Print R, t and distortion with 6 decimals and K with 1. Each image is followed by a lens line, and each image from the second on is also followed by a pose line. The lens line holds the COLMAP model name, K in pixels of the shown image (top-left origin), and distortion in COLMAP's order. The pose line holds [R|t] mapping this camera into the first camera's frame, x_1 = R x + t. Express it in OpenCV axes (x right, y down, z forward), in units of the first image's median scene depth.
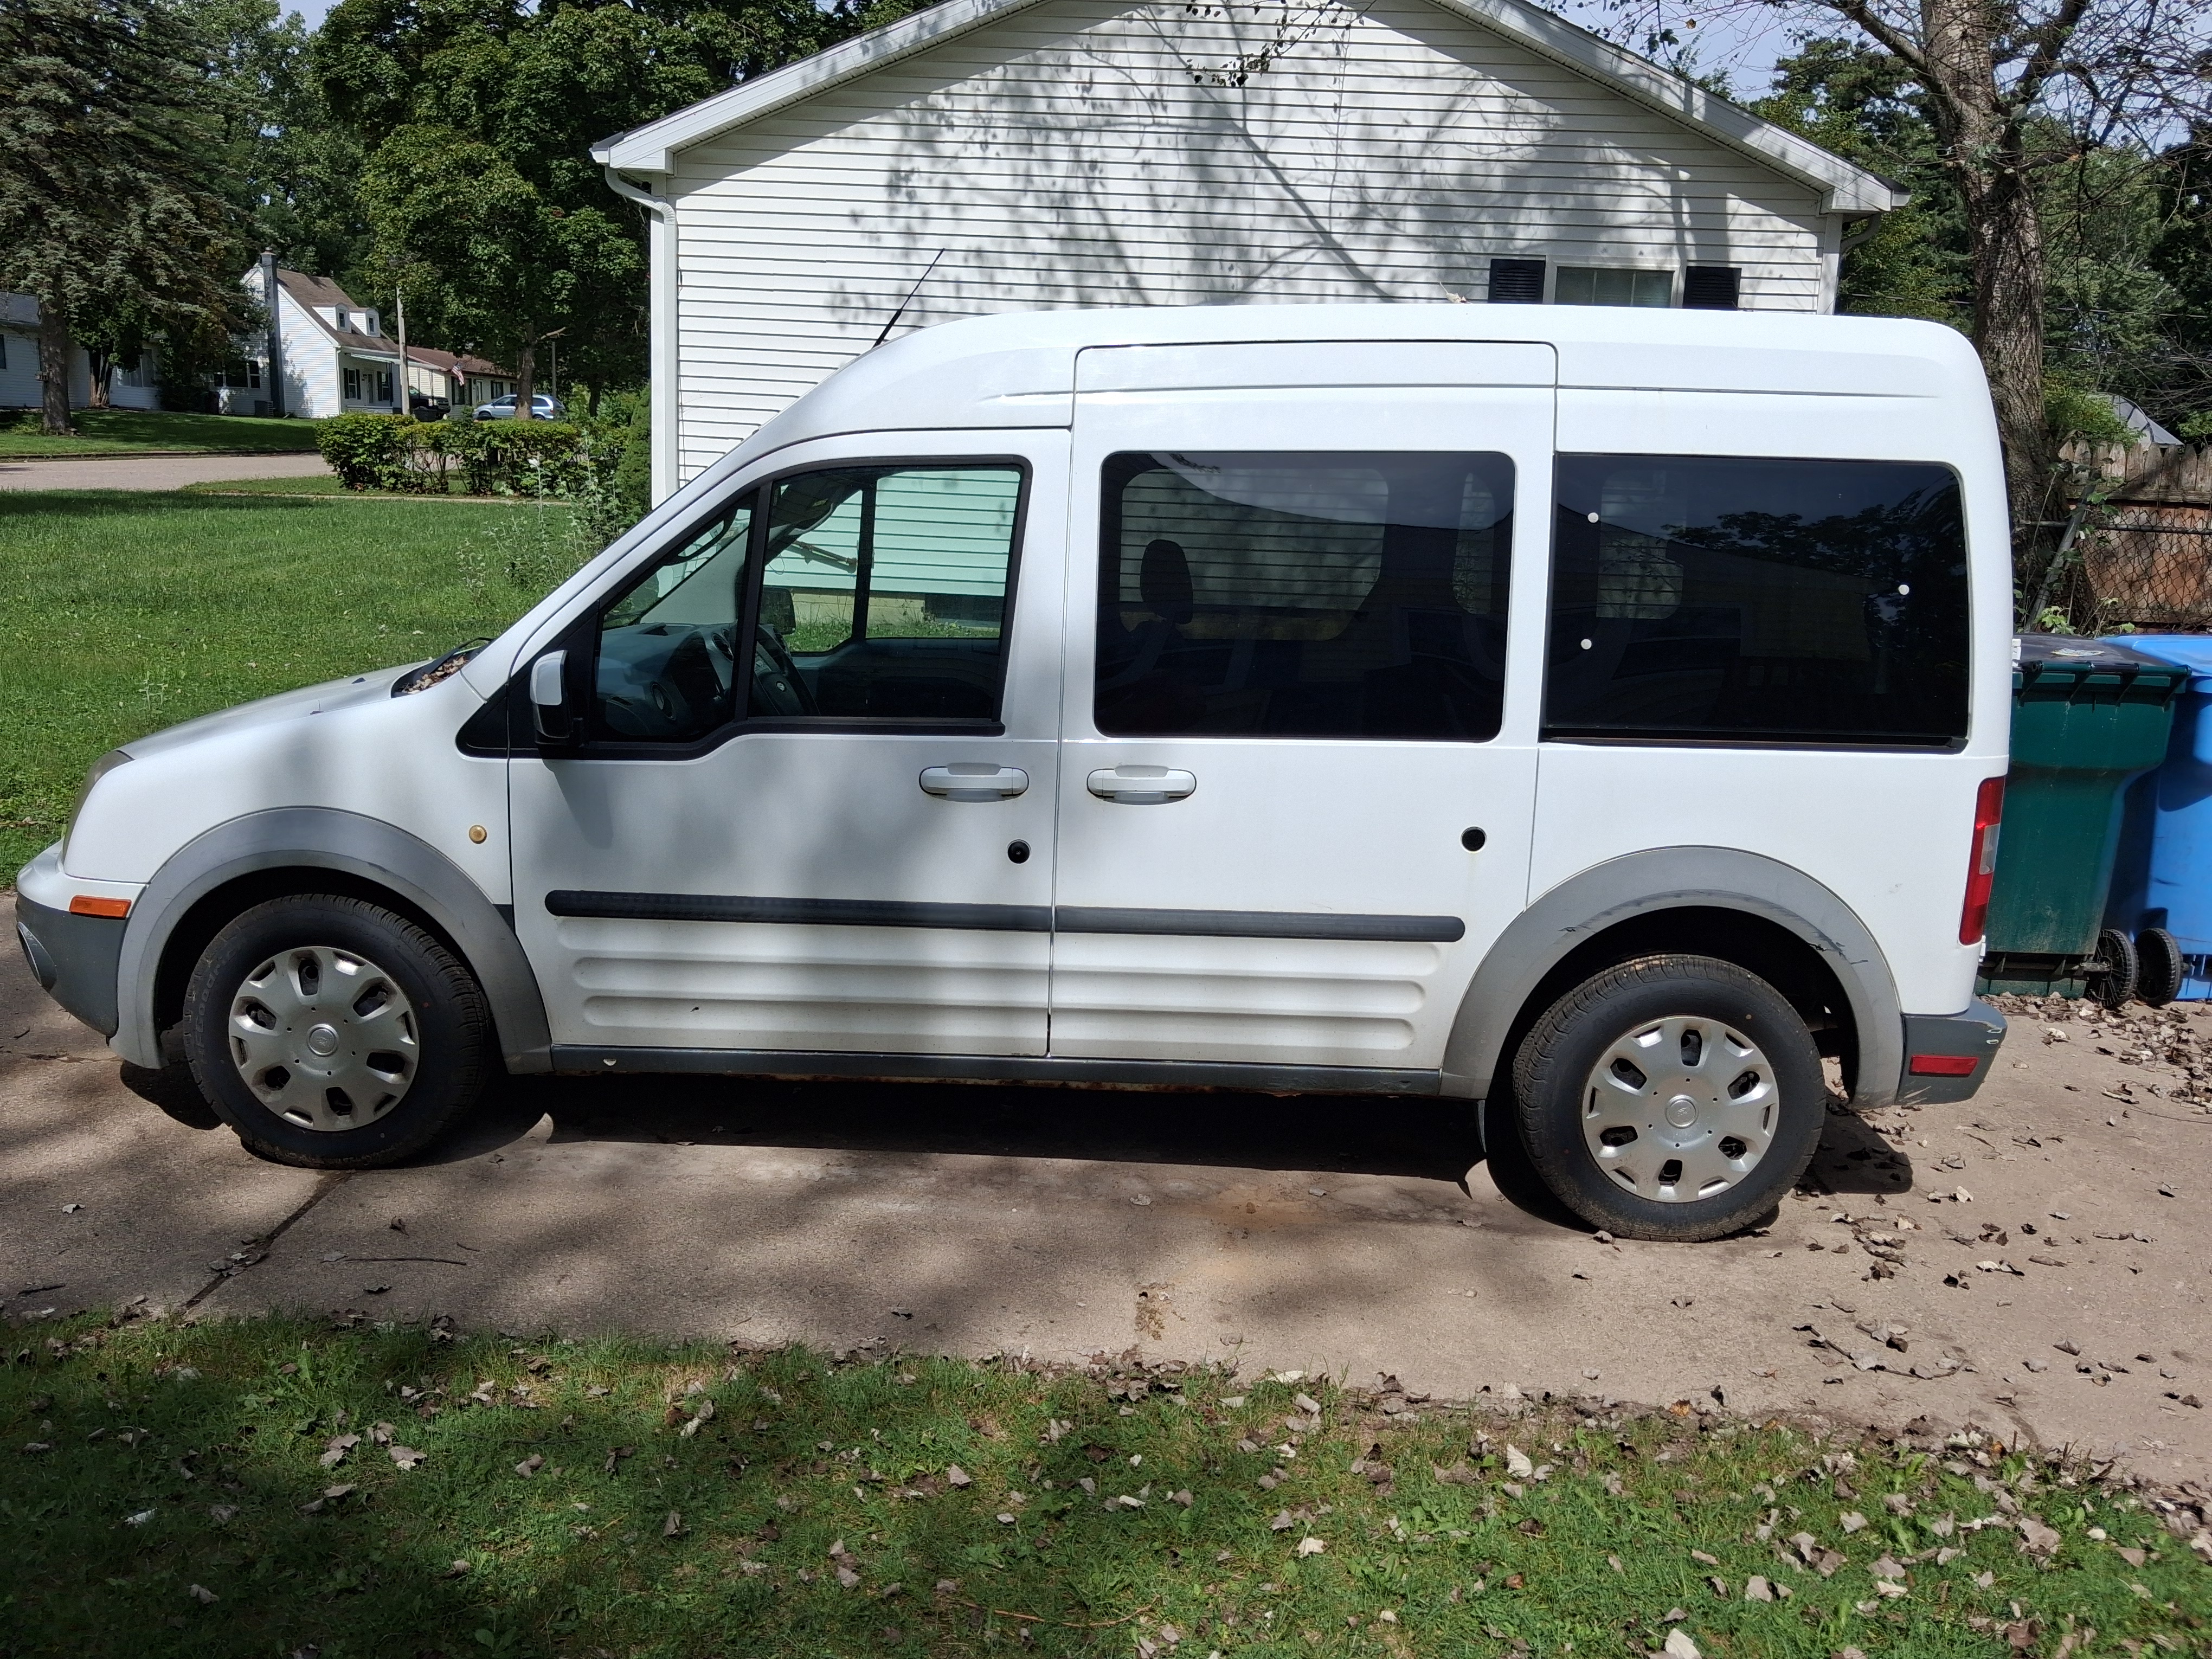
lens RADIAL K [[1759.1, 0, 1122.4], [0, 1759.1, 831.3], [0, 0, 1]] dist [-0.008865, -0.009097]
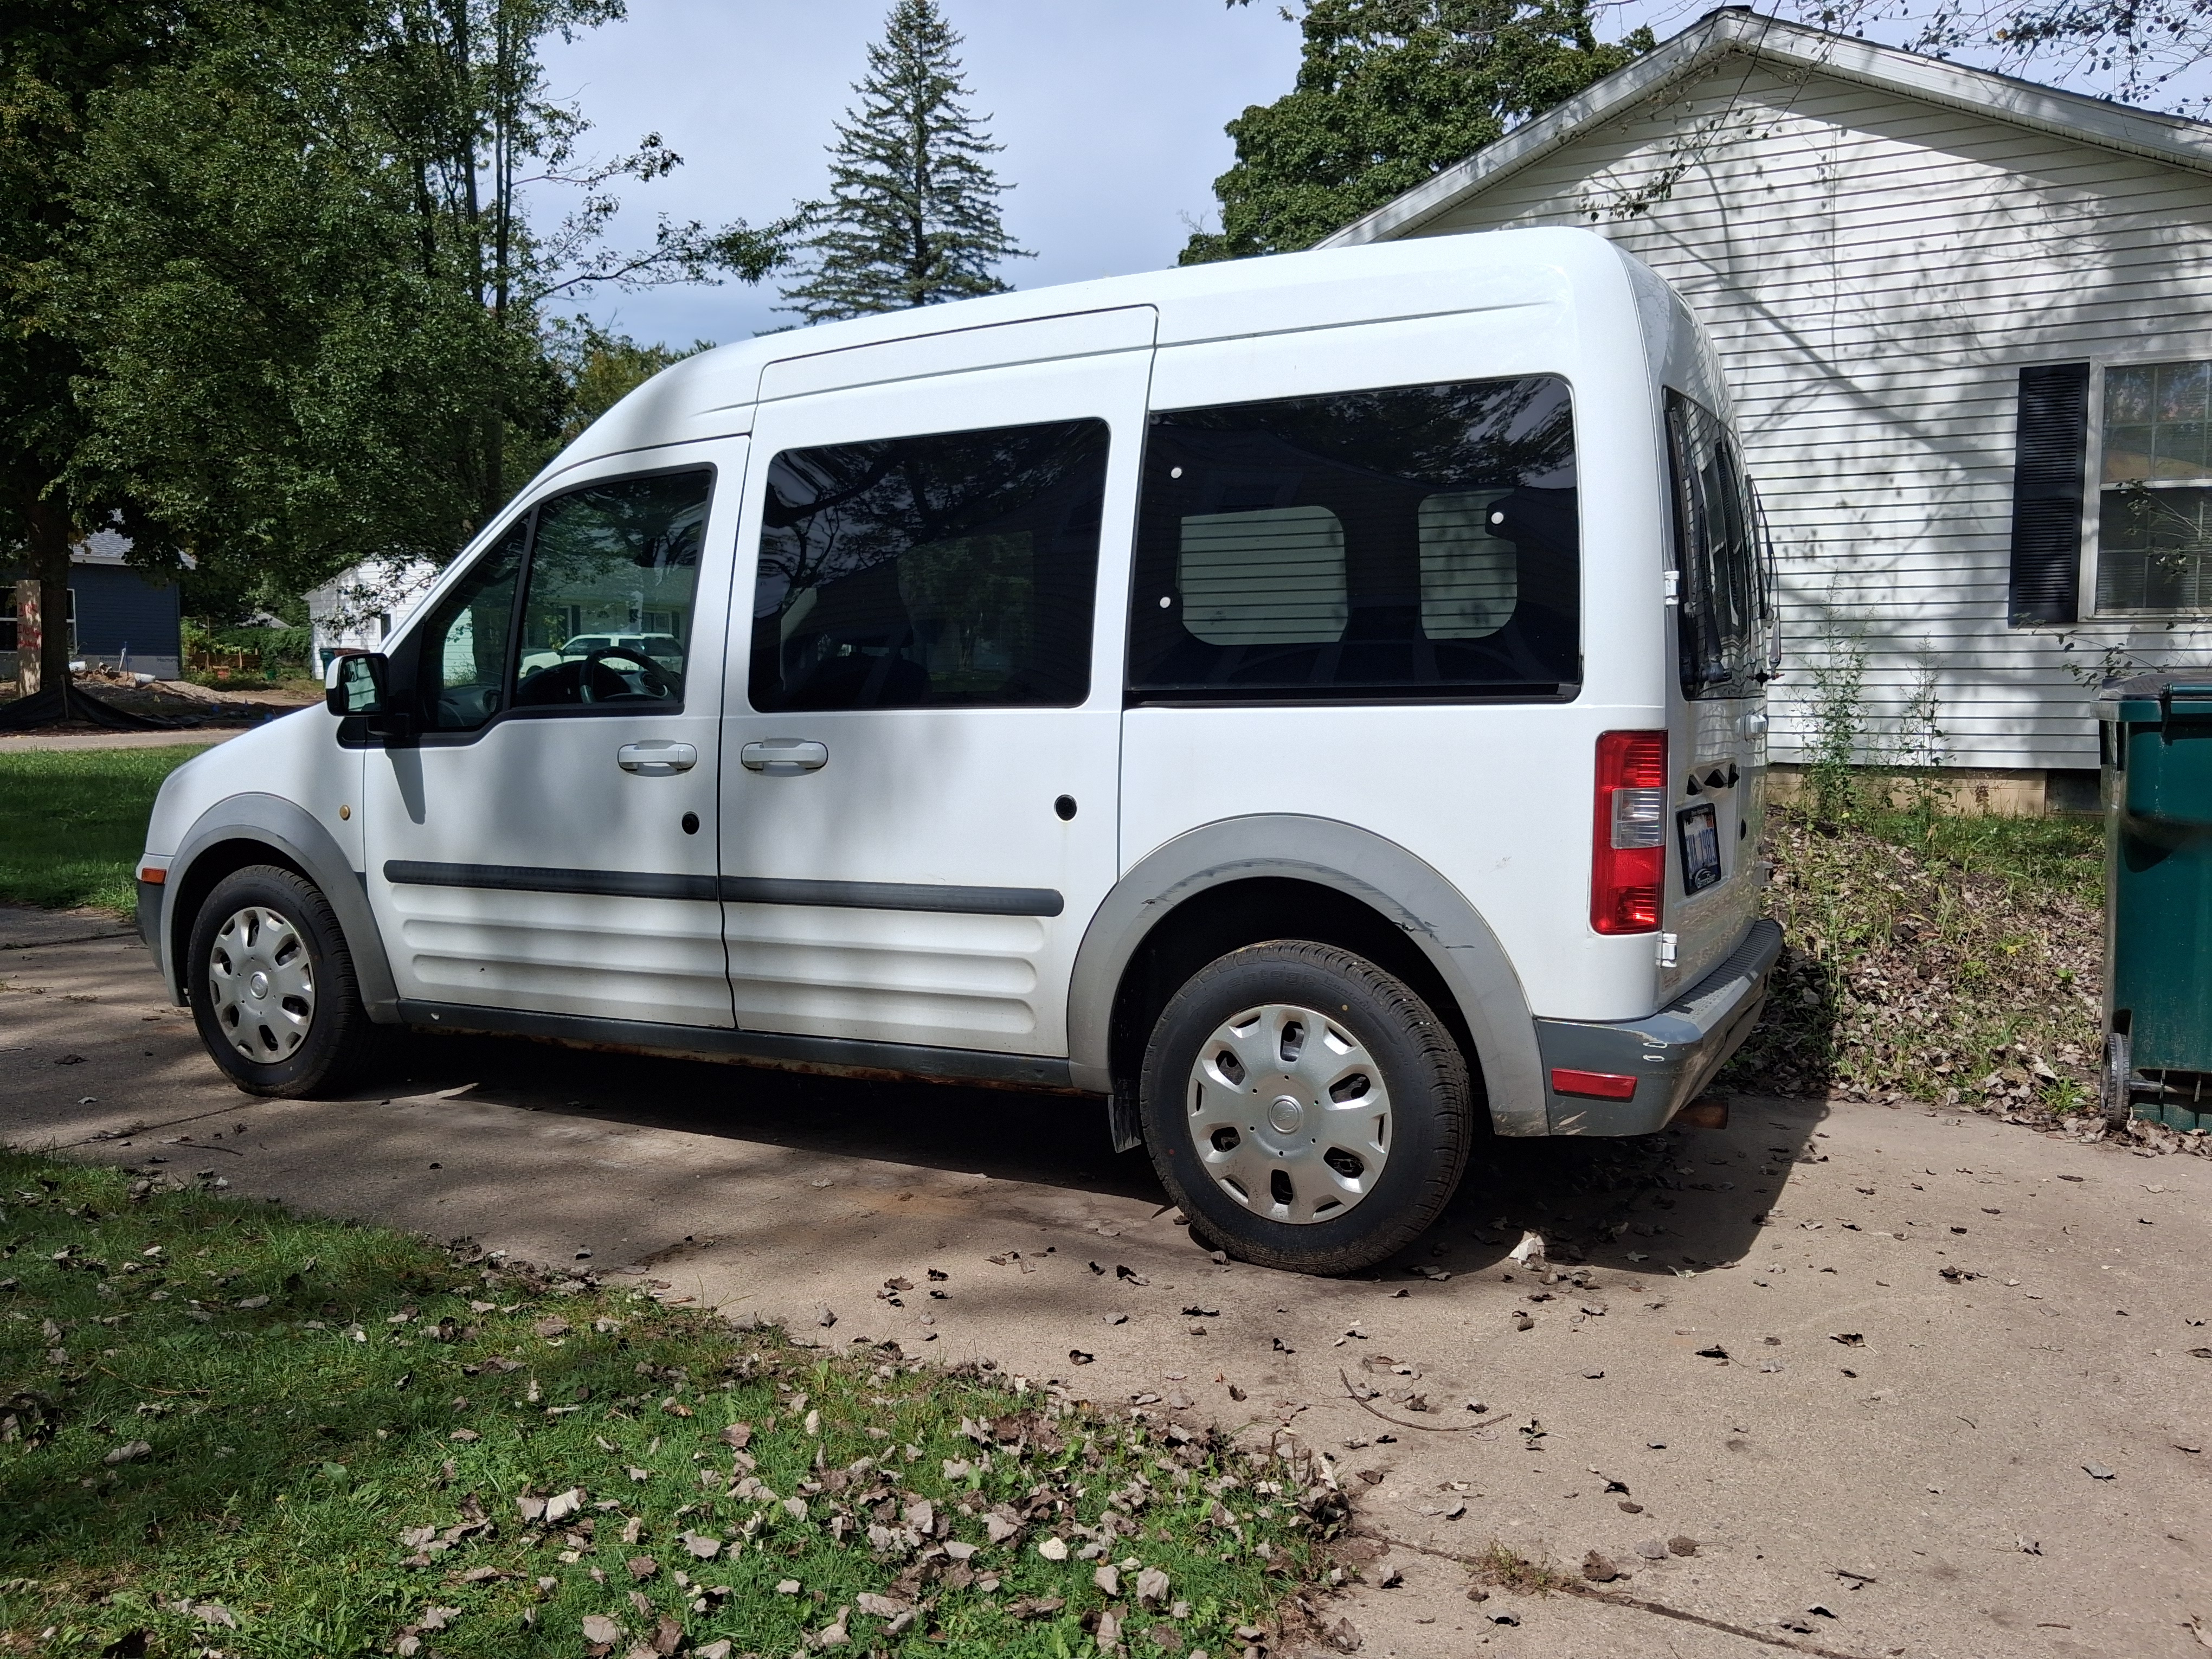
lens RADIAL K [[1759.1, 0, 1123.1], [0, 1759.1, 840.7], [0, 0, 1]] dist [-0.008865, -0.009097]
pose [[0.907943, 0.004037, -0.419075, 0.621698], [-0.058706, 0.991320, -0.117638, 0.131775], [0.414962, 0.131411, 0.900299, 0.141269]]
